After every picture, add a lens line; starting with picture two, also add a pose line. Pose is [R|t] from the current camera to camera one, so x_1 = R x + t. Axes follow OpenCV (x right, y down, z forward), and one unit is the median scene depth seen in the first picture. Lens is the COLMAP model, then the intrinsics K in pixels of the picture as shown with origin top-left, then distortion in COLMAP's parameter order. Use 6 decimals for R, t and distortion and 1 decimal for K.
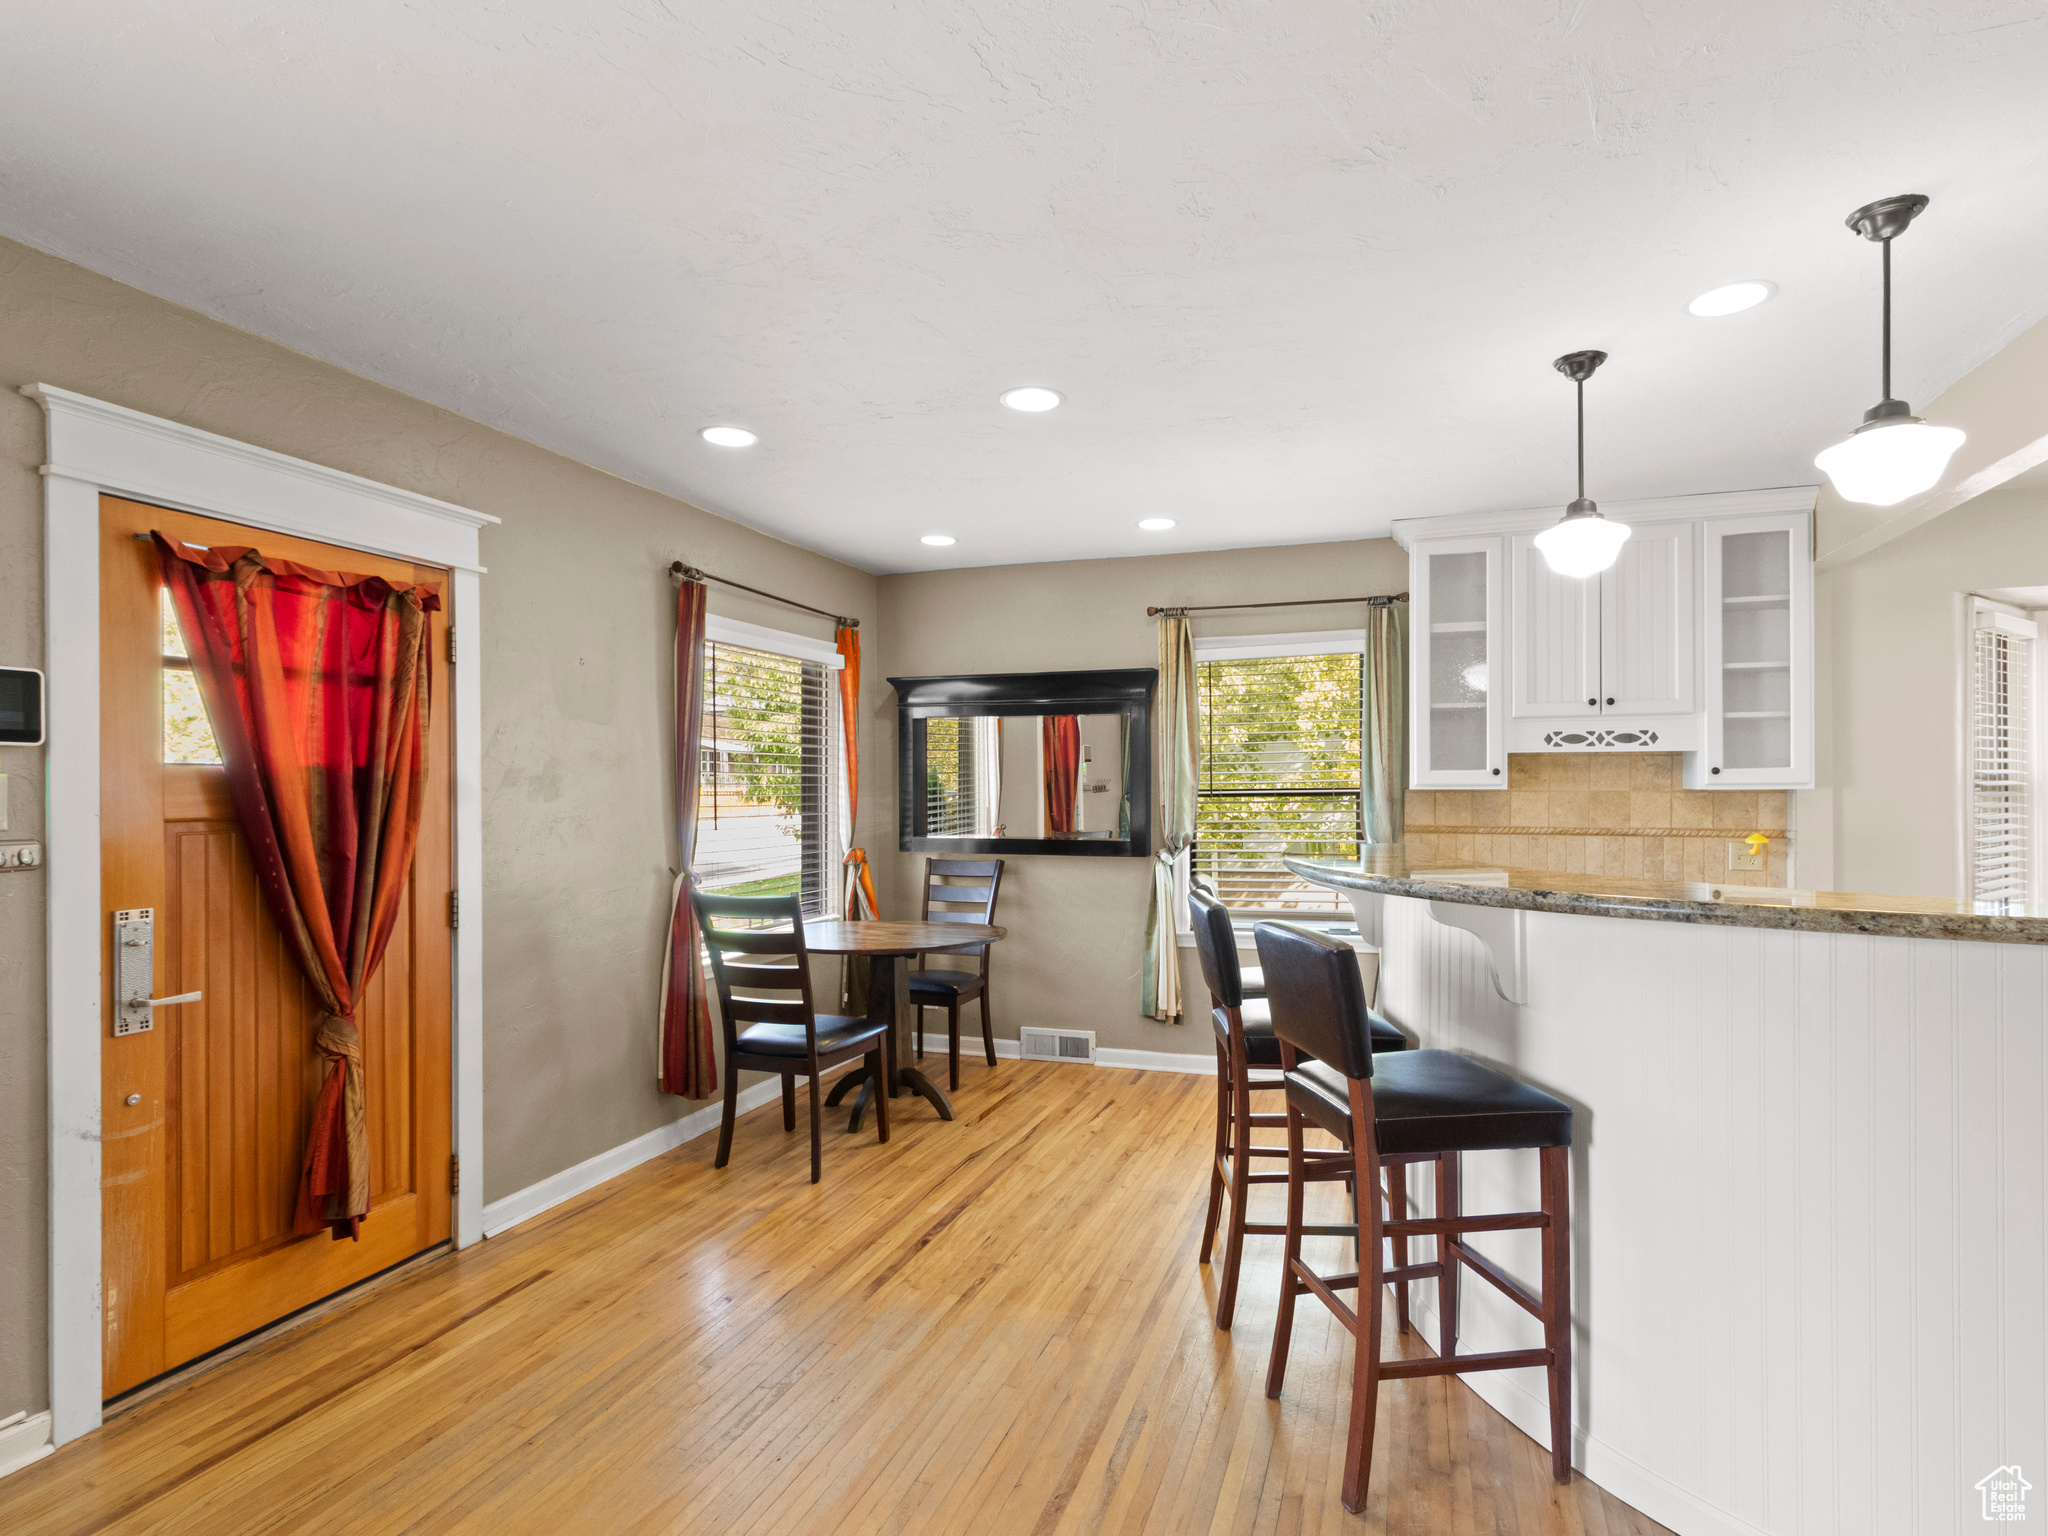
lens RADIAL K [[1102.0, 0, 1023.2], [0, 1102.0, 782.6], [0, 0, 1]] dist [0.000870, -0.000399]
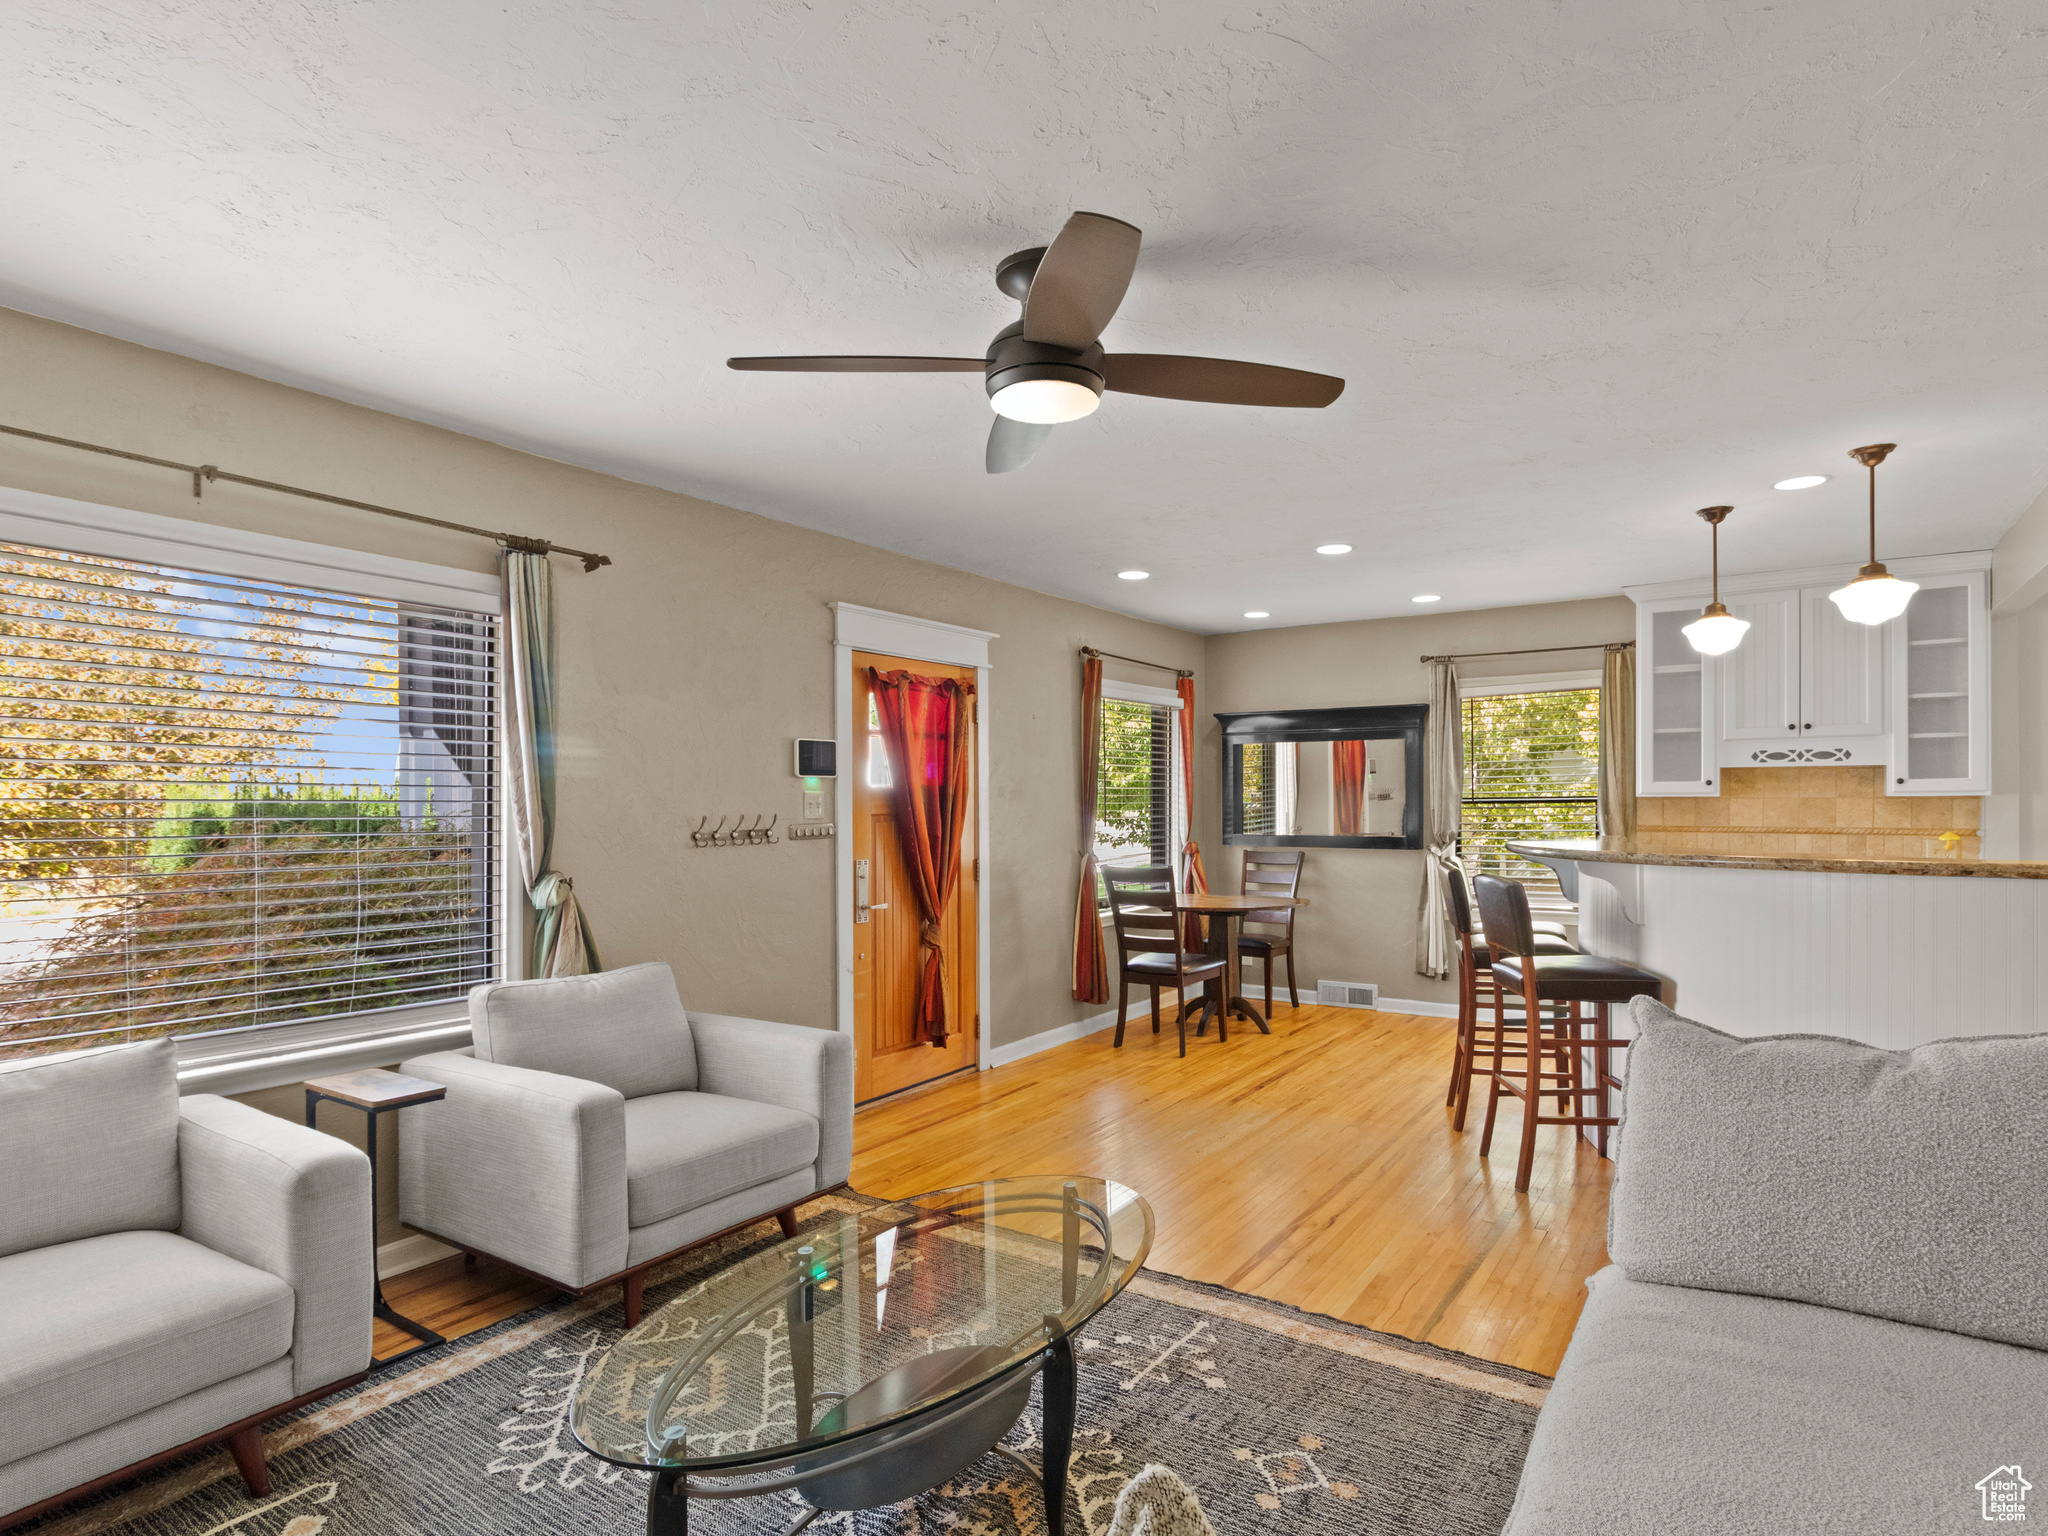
lens RADIAL K [[1102.0, 0, 1025.0], [0, 1102.0, 813.8], [0, 0, 1]] dist [0.000870, -0.000399]
pose [[0.969317, 0.000823, -0.245812, -0.024851], [0.004110, 0.999800, 0.019553, -0.002471], [0.245779, -0.019964, 0.969120, -0.489386]]
